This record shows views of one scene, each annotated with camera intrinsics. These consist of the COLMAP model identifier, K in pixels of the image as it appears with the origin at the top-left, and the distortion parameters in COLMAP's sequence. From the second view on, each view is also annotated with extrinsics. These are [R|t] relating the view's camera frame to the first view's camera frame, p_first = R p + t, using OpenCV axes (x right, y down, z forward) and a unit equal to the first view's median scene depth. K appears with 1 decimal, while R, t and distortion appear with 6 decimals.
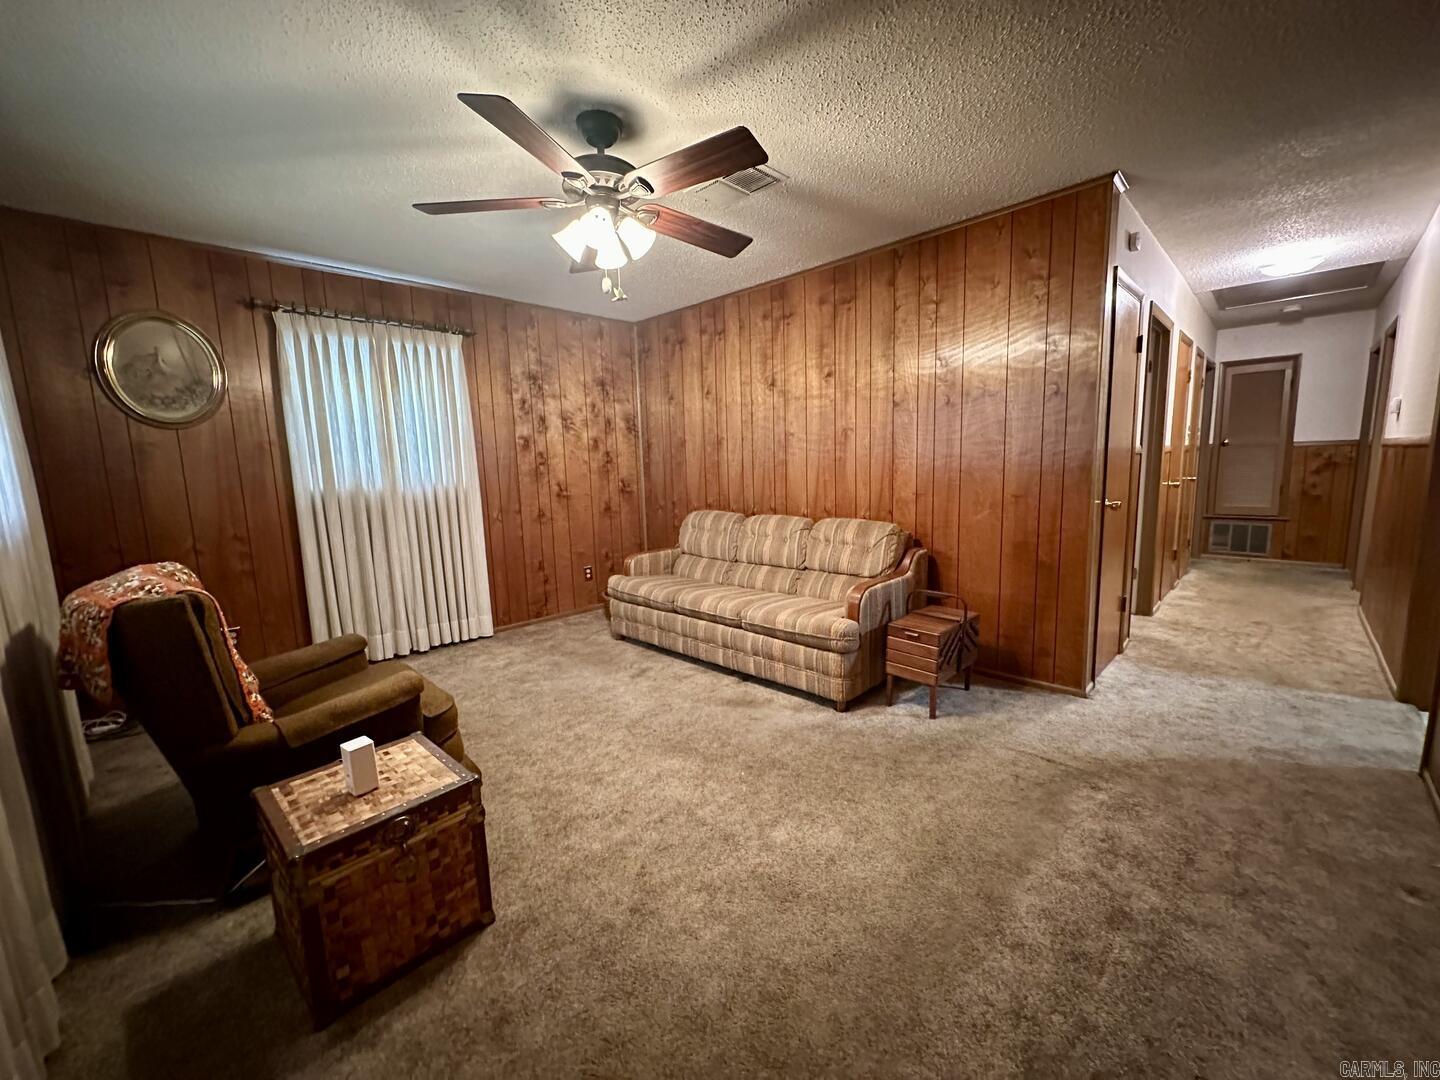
lens RADIAL K [[574.4, 0, 720.0], [0, 574.4, 540.0], [0, 0, 1]] dist [-0.001588, 0.000135]
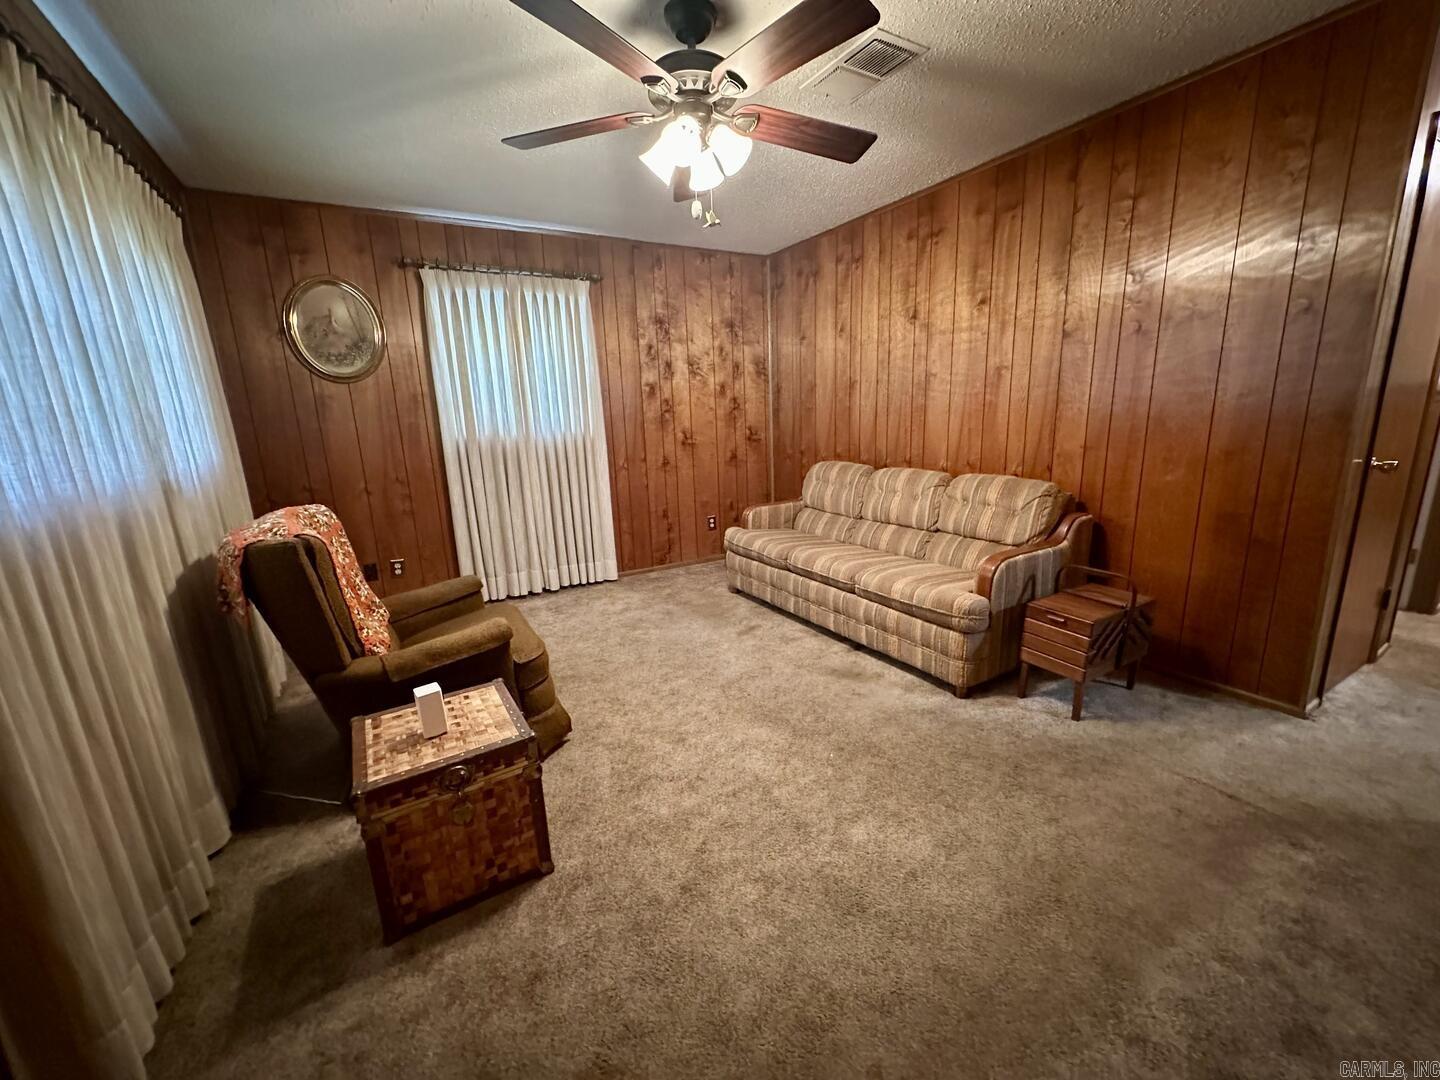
lens RADIAL K [[574.4, 0, 720.0], [0, 574.4, 540.0], [0, 0, 1]] dist [-0.001588, 0.000135]
pose [[0.965172, 0.051284, -0.256539, 0.069904], [-0.026969, 0.994878, 0.097422, -0.016495], [0.260221, -0.087110, 0.961612, 0.082619]]
